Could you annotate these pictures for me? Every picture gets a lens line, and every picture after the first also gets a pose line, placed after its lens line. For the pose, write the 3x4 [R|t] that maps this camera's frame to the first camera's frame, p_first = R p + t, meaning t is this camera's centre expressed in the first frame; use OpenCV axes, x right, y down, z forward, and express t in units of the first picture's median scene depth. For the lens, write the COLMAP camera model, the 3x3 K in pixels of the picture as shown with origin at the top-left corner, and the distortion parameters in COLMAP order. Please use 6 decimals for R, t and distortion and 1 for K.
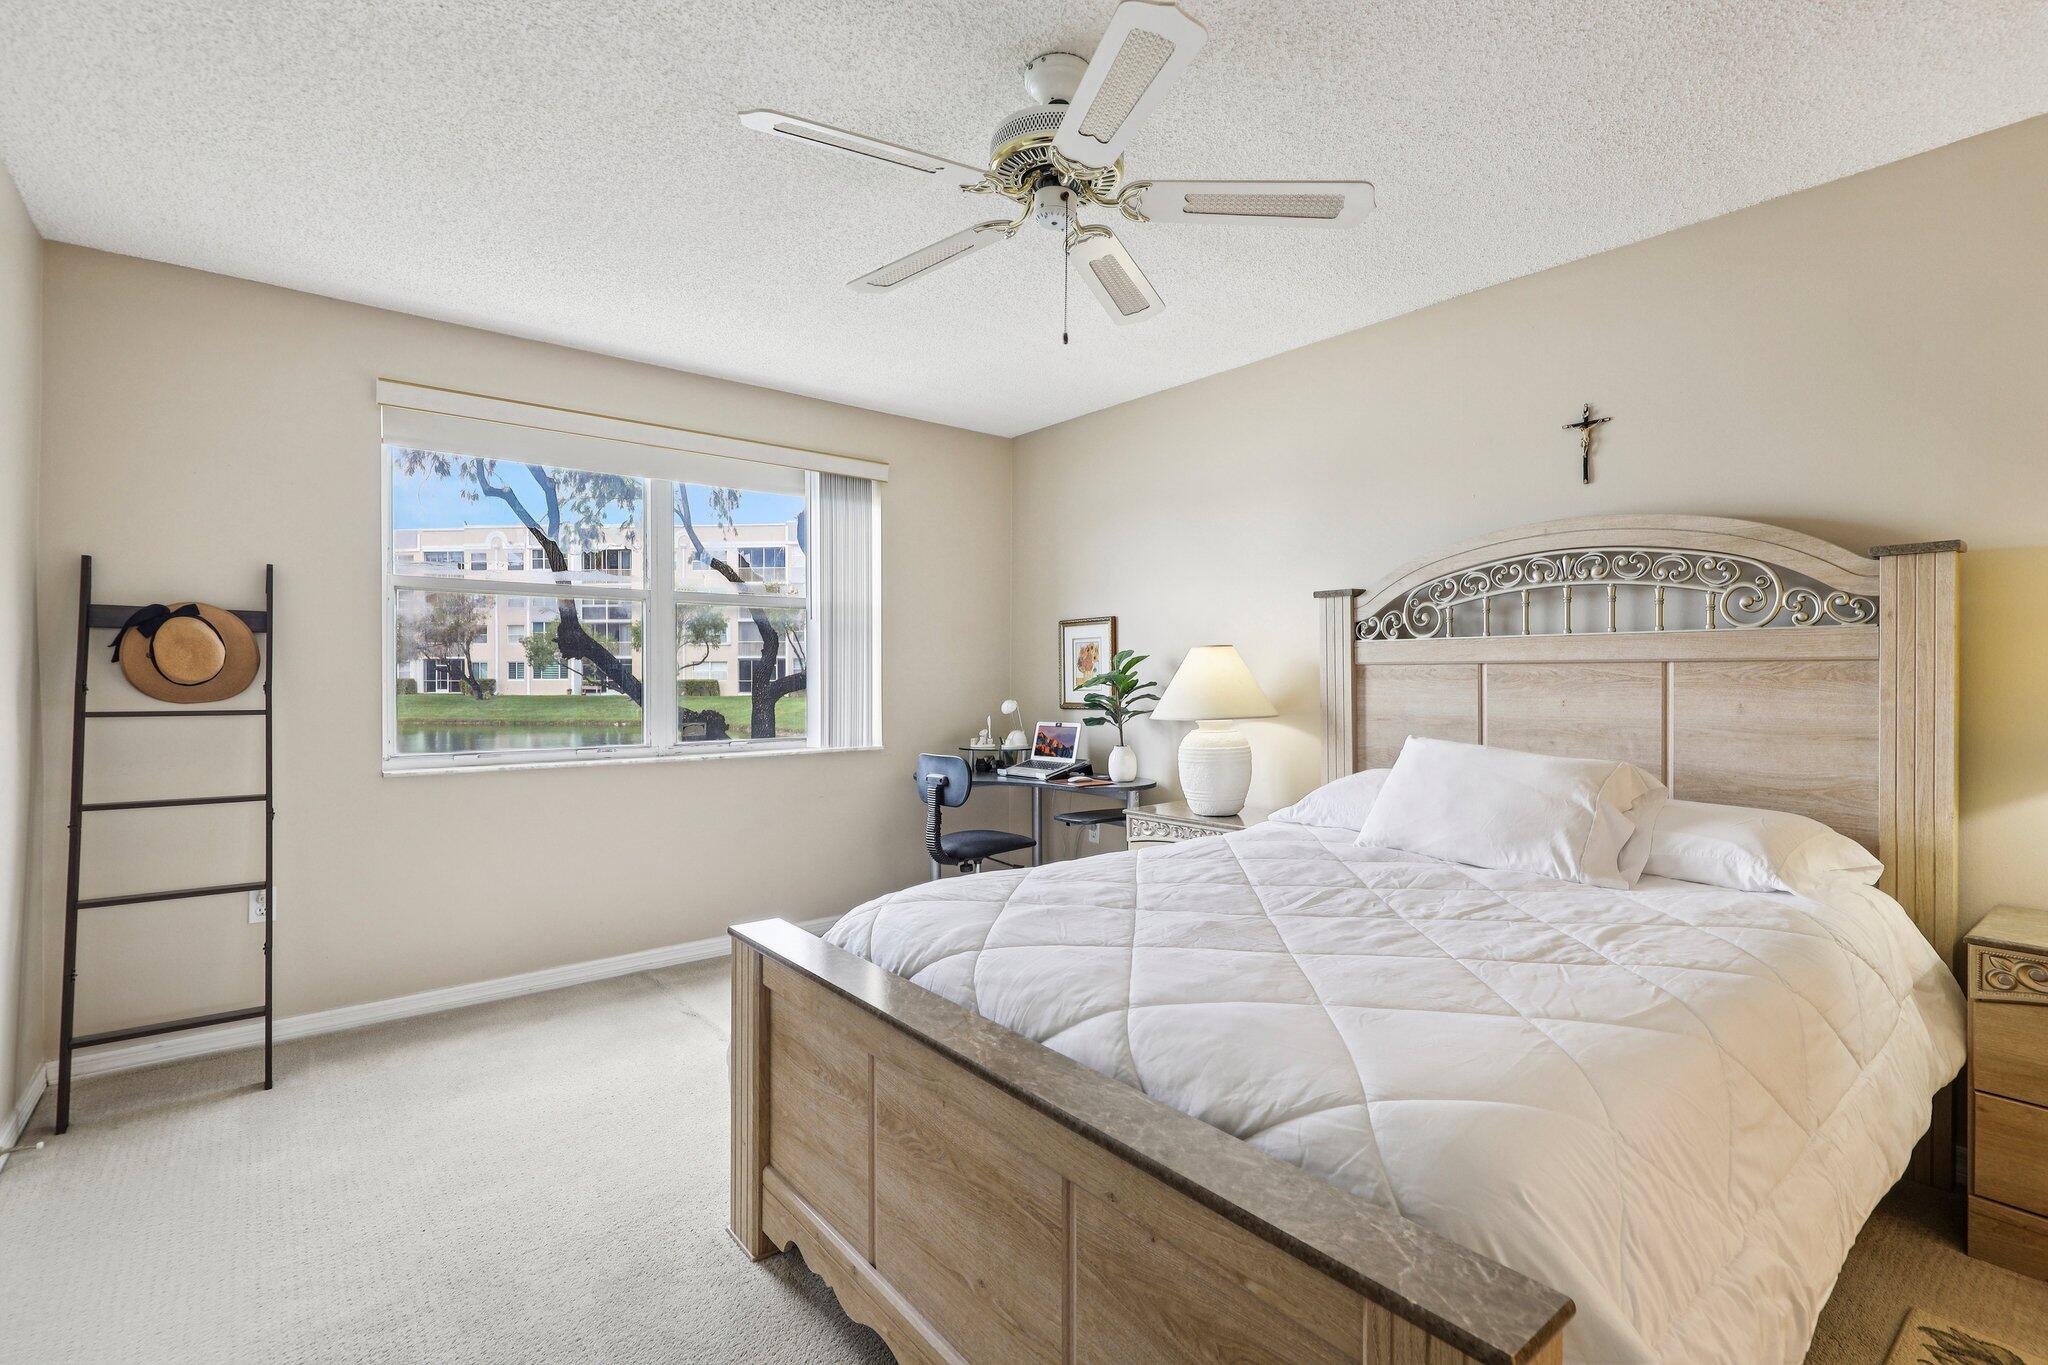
lens RADIAL K [[921.5, 0, 1026.4], [0, 921.5, 675.5], [0, 0, 1]] dist [0.001319, -0.000497]
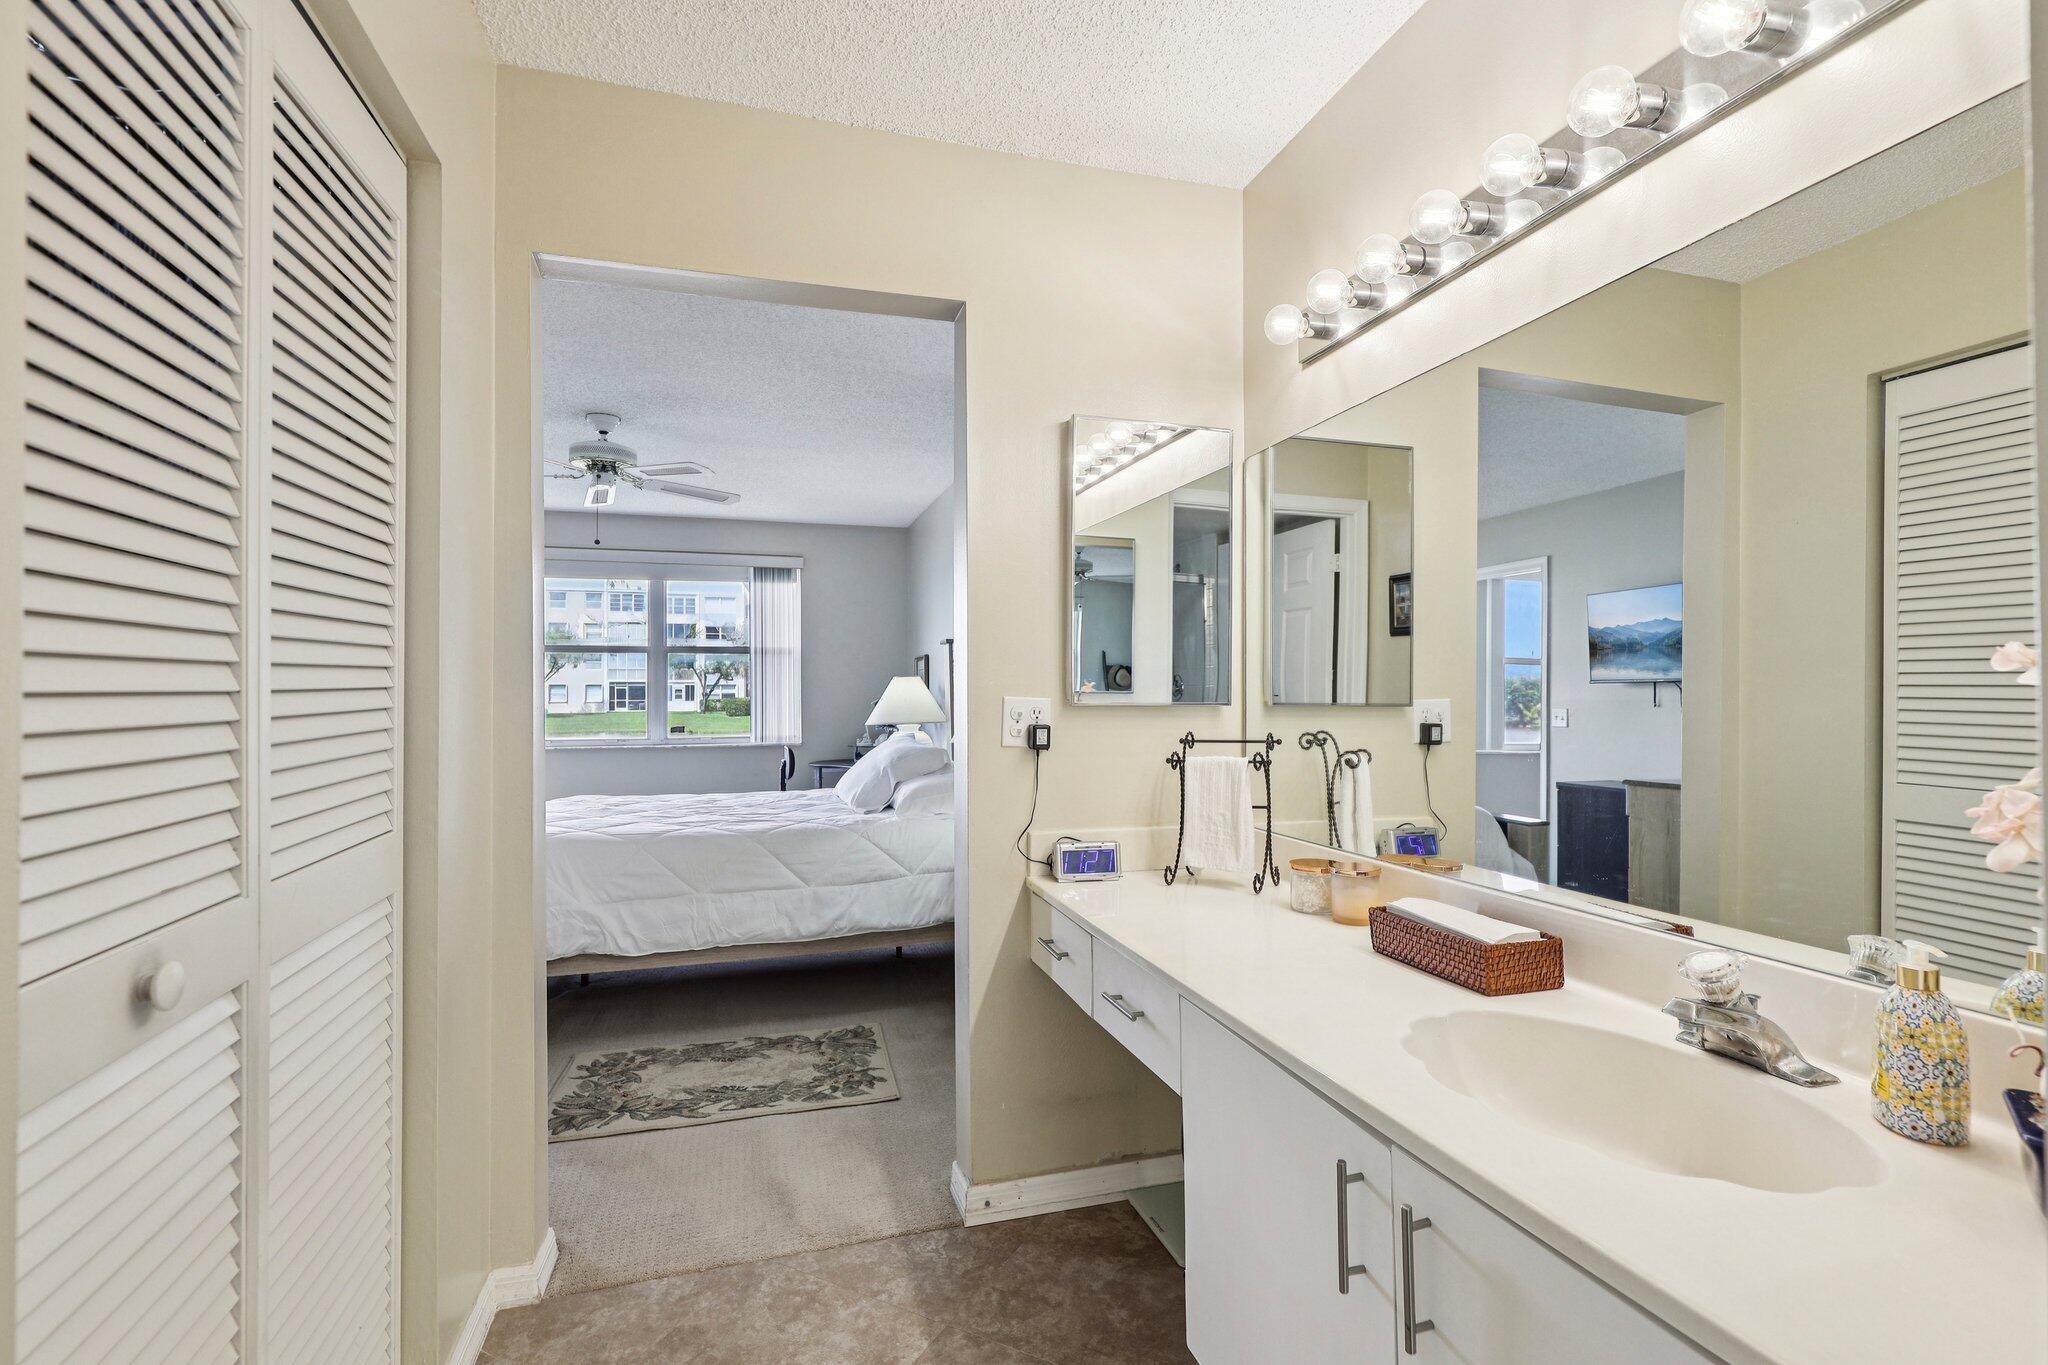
lens RADIAL K [[921.5, 0, 1024.6], [0, 921.5, 689.6], [0, 0, 1]] dist [0.001319, -0.000497]
pose [[0.929113, -0.007799, -0.369715, 1.049182], [0.006995, 0.999969, -0.003516, -0.004127], [0.369731, 0.000681, 0.929139, -0.385631]]
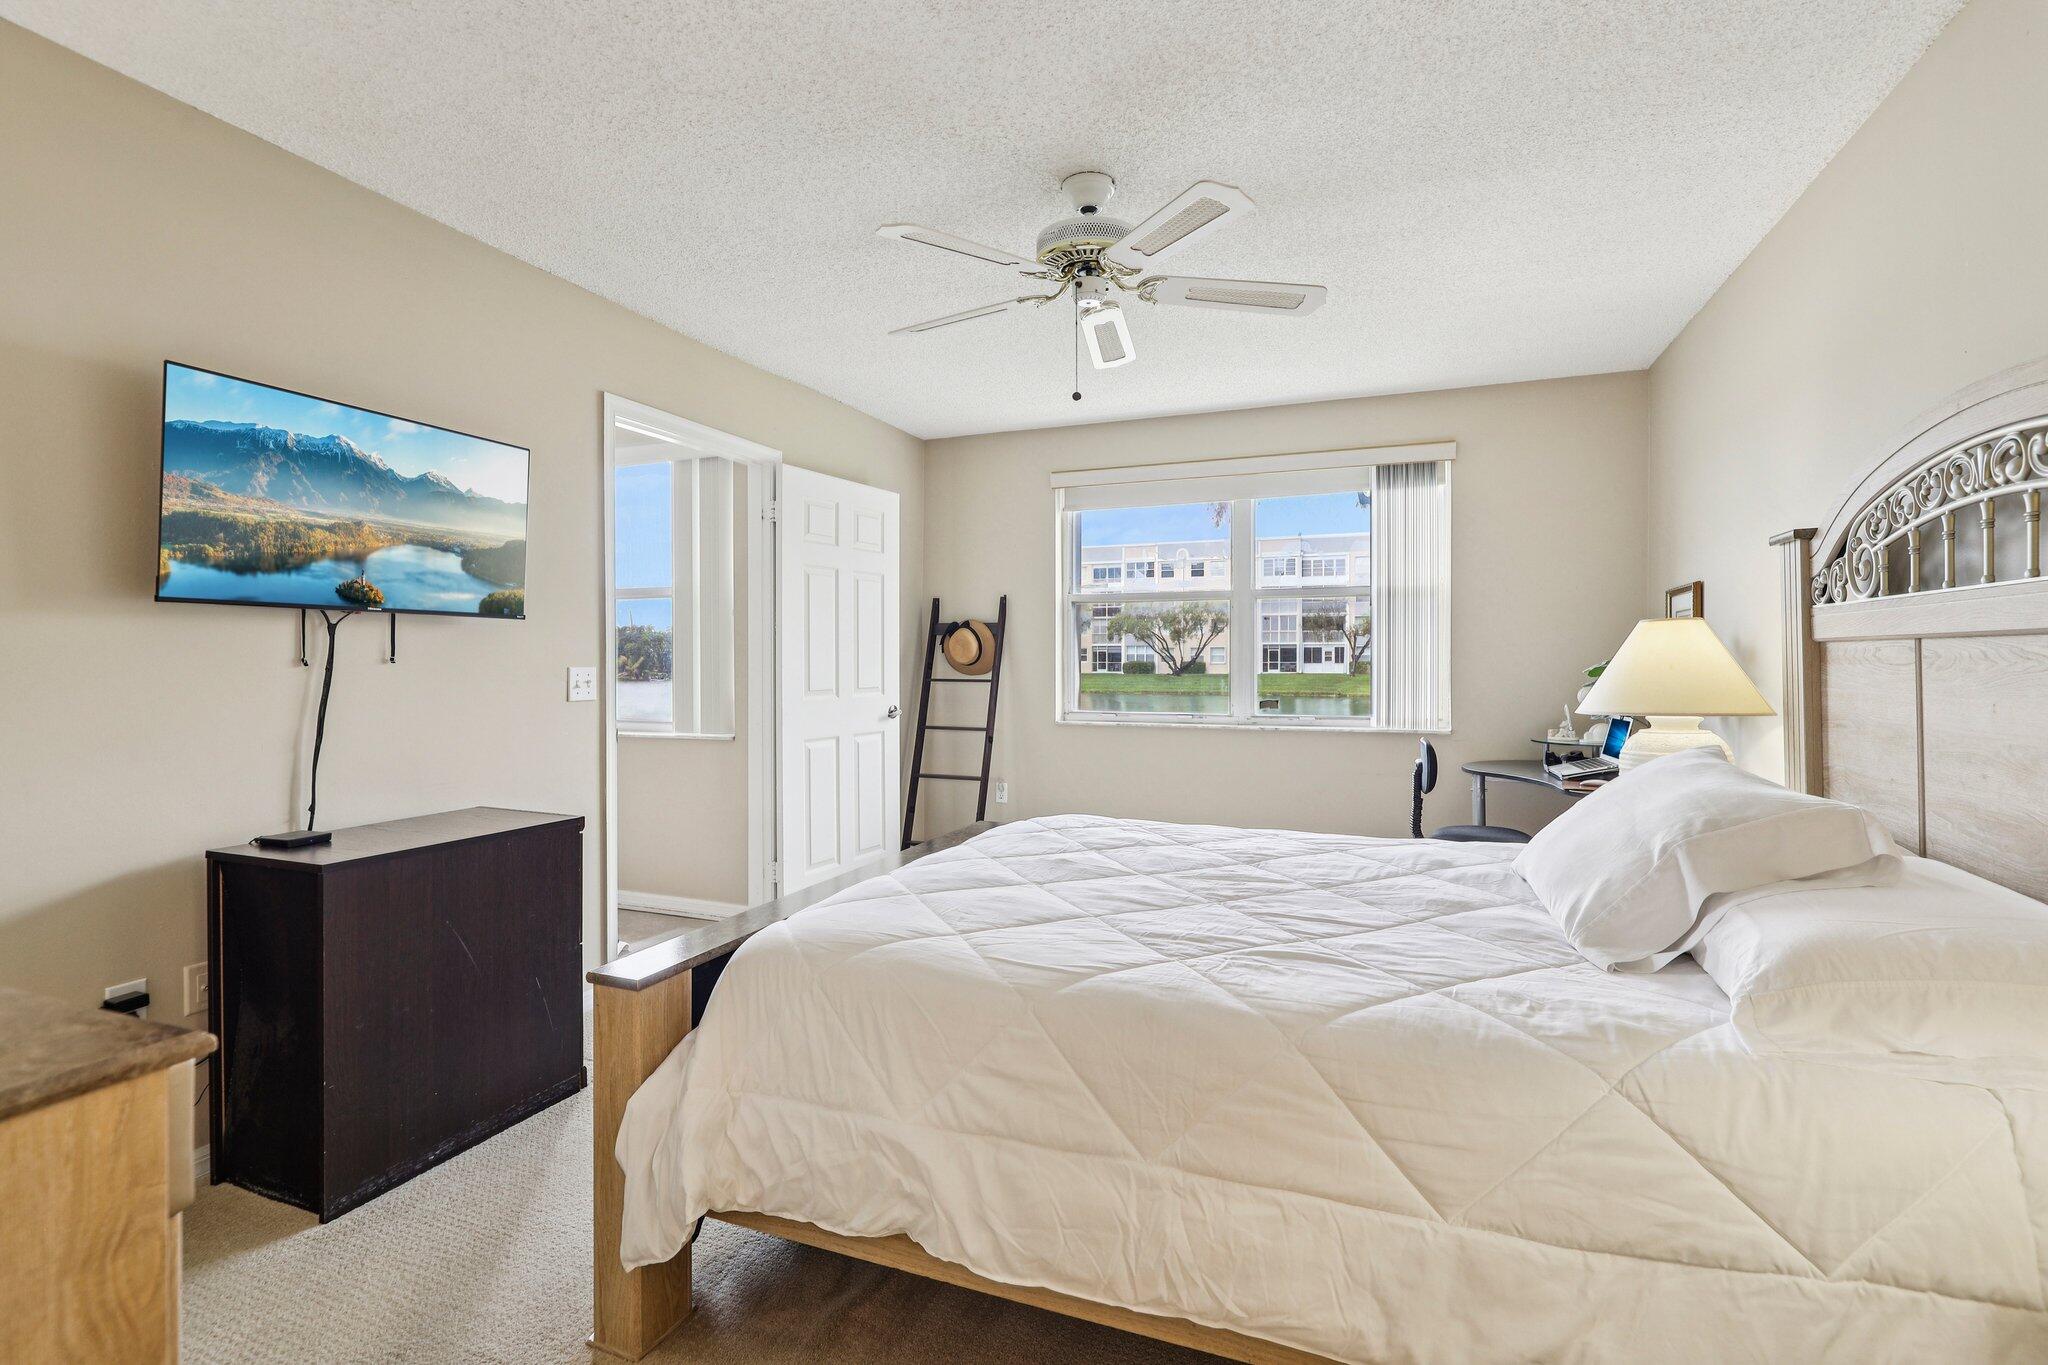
lens RADIAL K [[921.5, 0, 1035.9], [0, 921.5, 669.2], [0, 0, 1]] dist [0.001319, -0.000497]
pose [[0.499663, 0.007896, -0.866184, 0.661346], [0.004131, 0.999925, 0.011498, -0.002212], [0.866210, -0.009323, 0.499593, 0.182896]]
